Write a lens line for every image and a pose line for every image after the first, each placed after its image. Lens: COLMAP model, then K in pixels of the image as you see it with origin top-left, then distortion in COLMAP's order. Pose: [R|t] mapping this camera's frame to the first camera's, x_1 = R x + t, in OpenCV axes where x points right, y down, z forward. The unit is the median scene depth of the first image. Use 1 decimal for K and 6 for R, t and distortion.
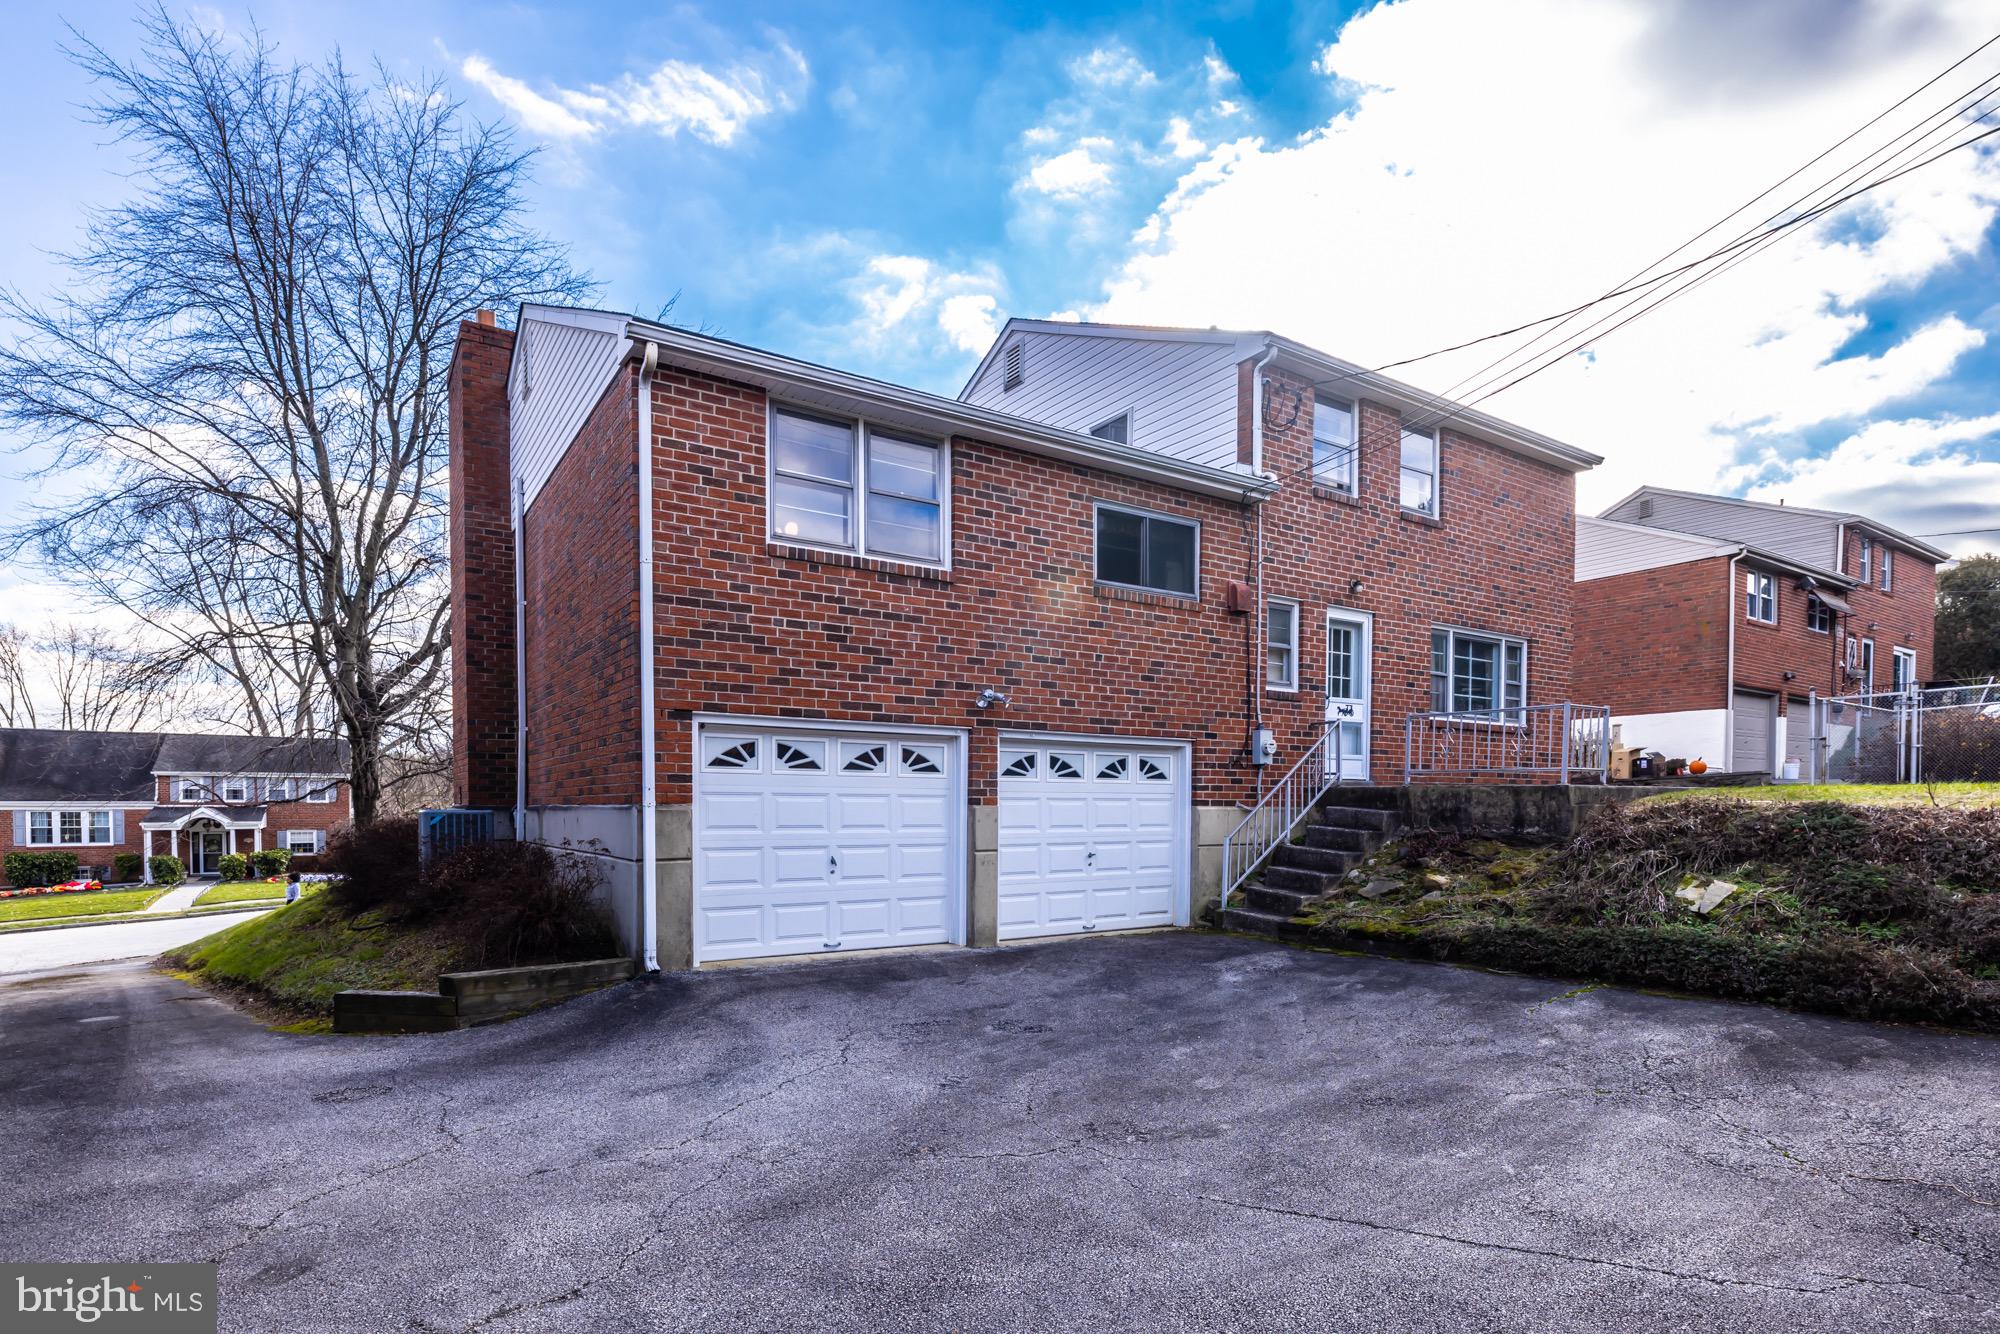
lens RADIAL K [[992.2, 0, 996.8], [0, 992.2, 816.7], [0, 0, 1]] dist [-0.001804, -0.000093]
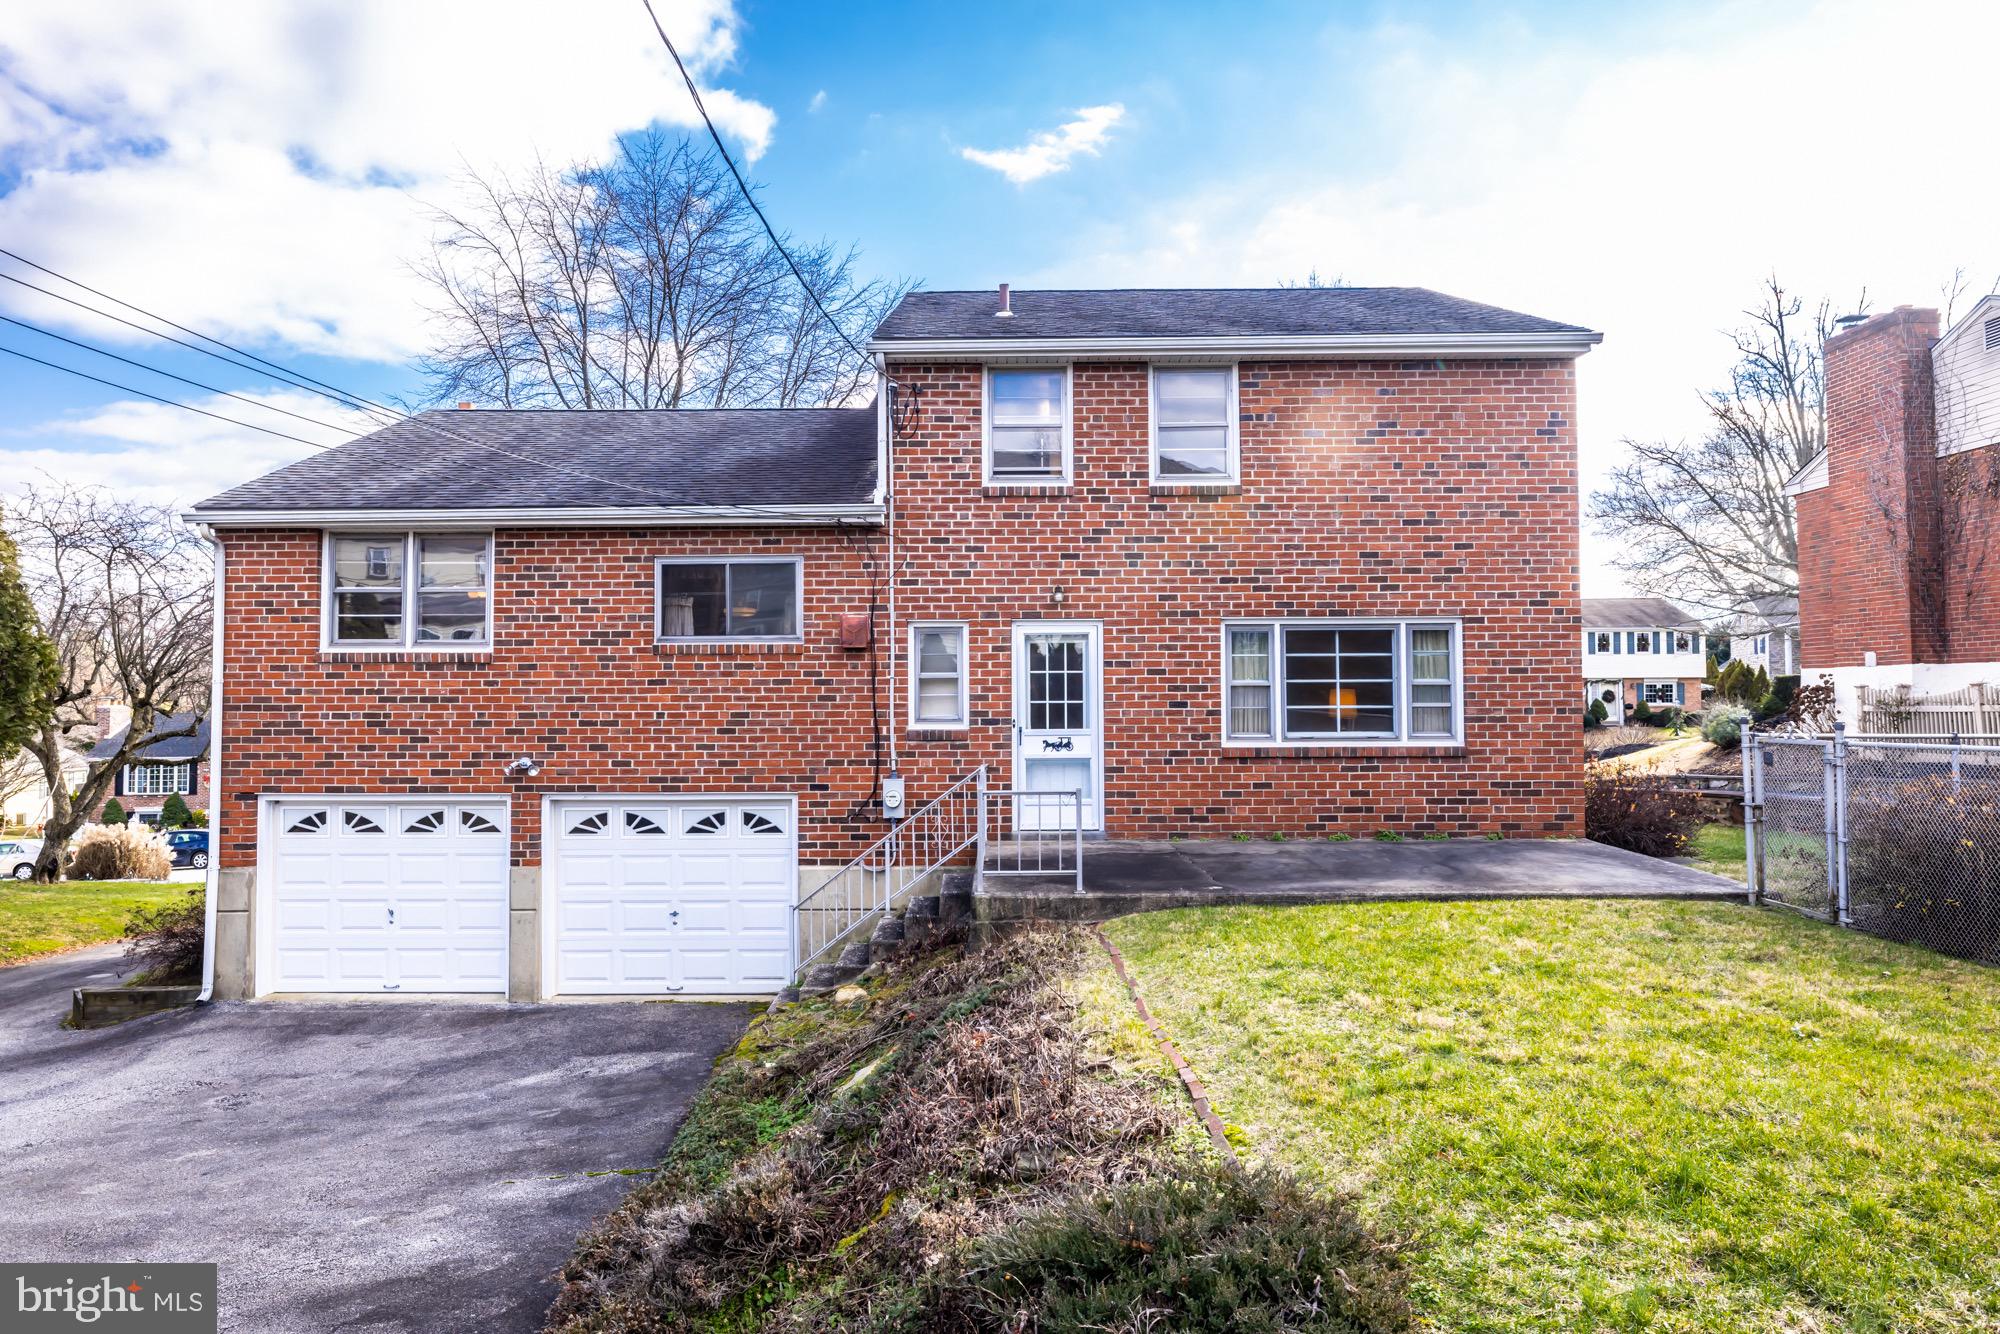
lens RADIAL K [[1199.2, 0, 1001.4], [0, 1199.2, 628.3], [0, 0, 1]] dist [0.004706, 0.000919]
pose [[0.832026, -0.034940, -0.553635, 1.146730], [0.000505, 0.998062, -0.062229, -0.187846], [0.554736, 0.051497, 0.830431, 0.206295]]
